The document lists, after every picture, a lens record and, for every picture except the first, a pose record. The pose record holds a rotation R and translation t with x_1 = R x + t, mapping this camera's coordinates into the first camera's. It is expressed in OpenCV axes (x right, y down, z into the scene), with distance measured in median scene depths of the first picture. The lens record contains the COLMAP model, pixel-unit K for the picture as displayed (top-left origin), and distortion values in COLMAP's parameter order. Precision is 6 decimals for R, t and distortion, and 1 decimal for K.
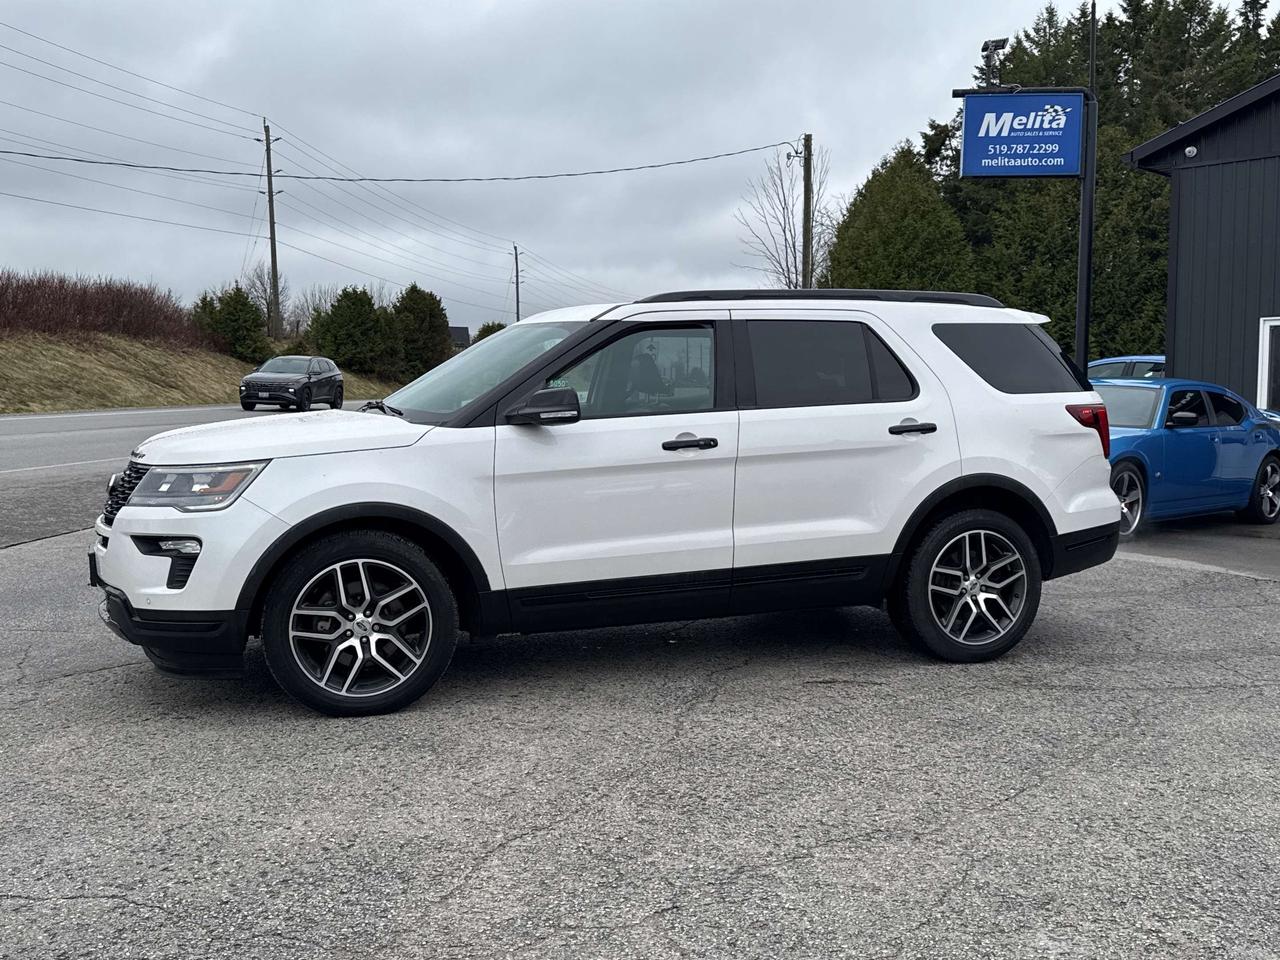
lens RADIAL K [[1286.8, 0, 642.7], [0, 1286.8, 486.0], [0, 0, 1]] dist [0.192120, -0.392454]
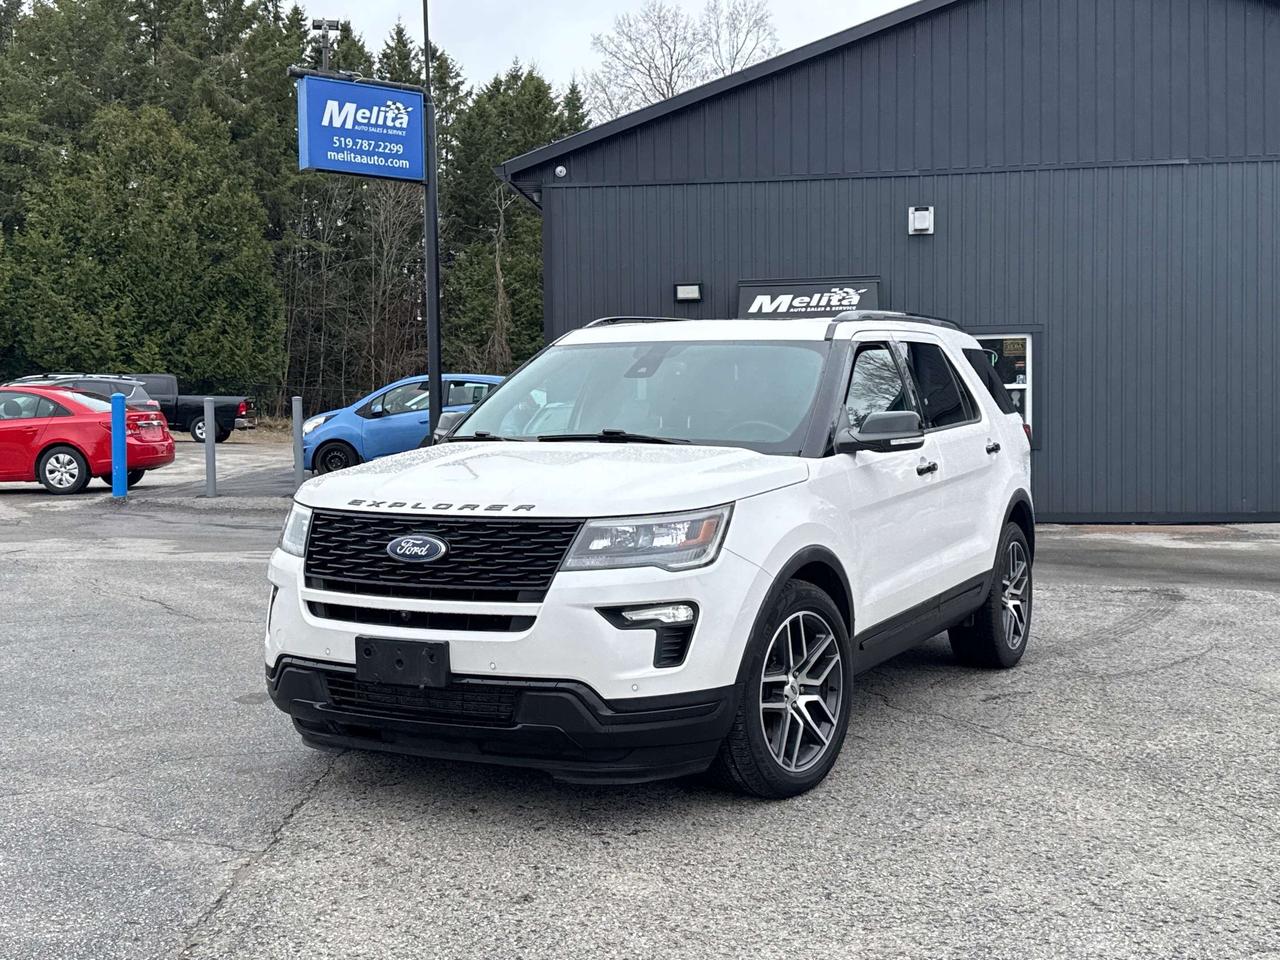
lens RADIAL K [[1507.0, 0, 637.8], [0, 1507.0, 485.5], [0, 0, 1]] dist [0.222181, -0.558304]
pose [[0.758755, -0.040675, 0.650104, -0.296050], [0.055219, 0.998472, -0.001977, -0.009944], [-0.649031, 0.037398, 0.759842, 0.091316]]
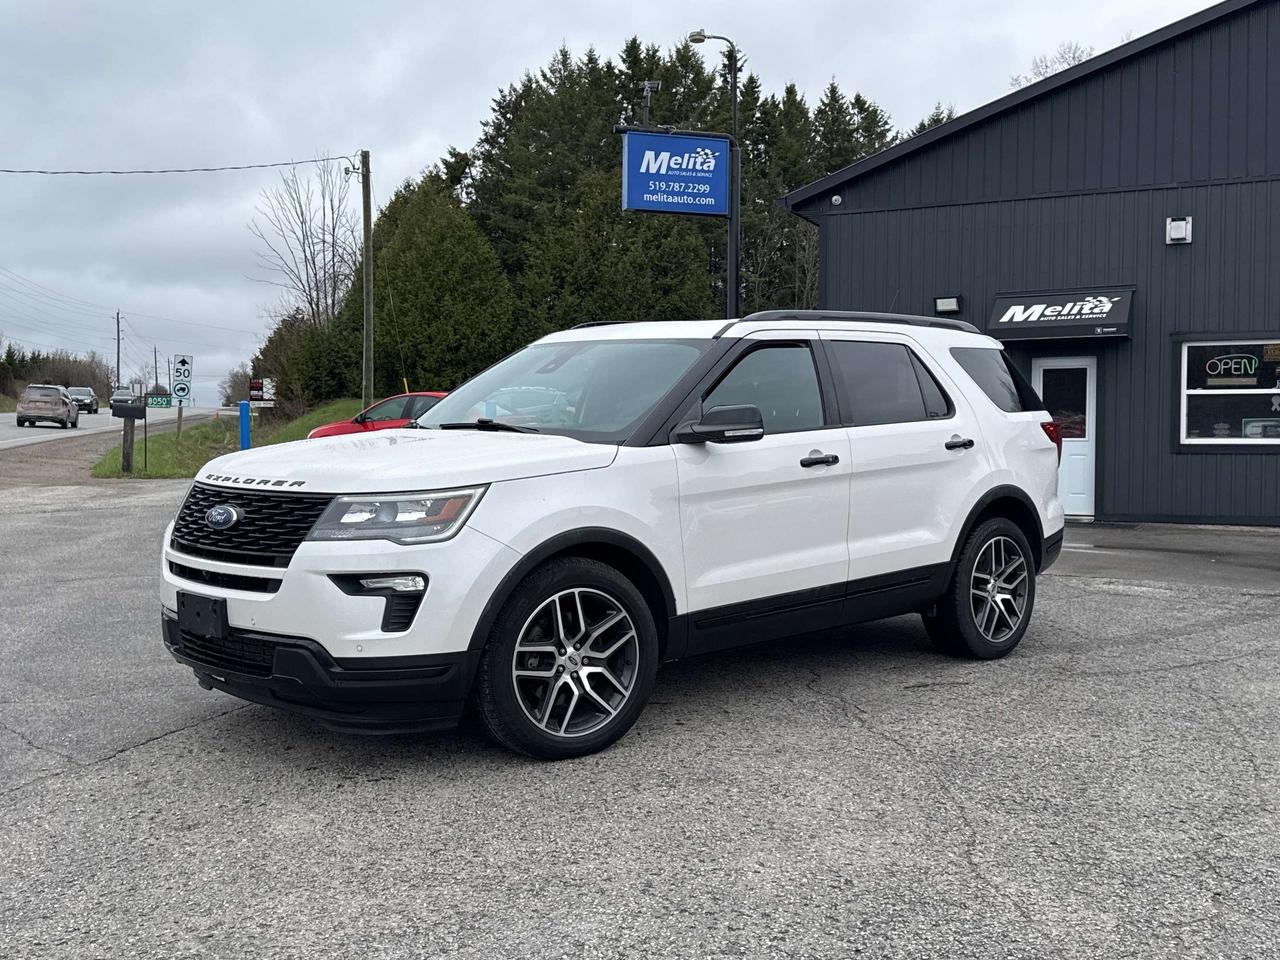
lens RADIAL K [[1286.8, 0, 642.7], [0, 1286.8, 486.0], [0, 0, 1]] dist [0.192120, -0.392454]
pose [[0.924970, -0.021256, 0.379444, -0.162168], [0.027437, 0.999564, -0.010891, -0.001856], [-0.379047, 0.020485, 0.925151, 0.037161]]
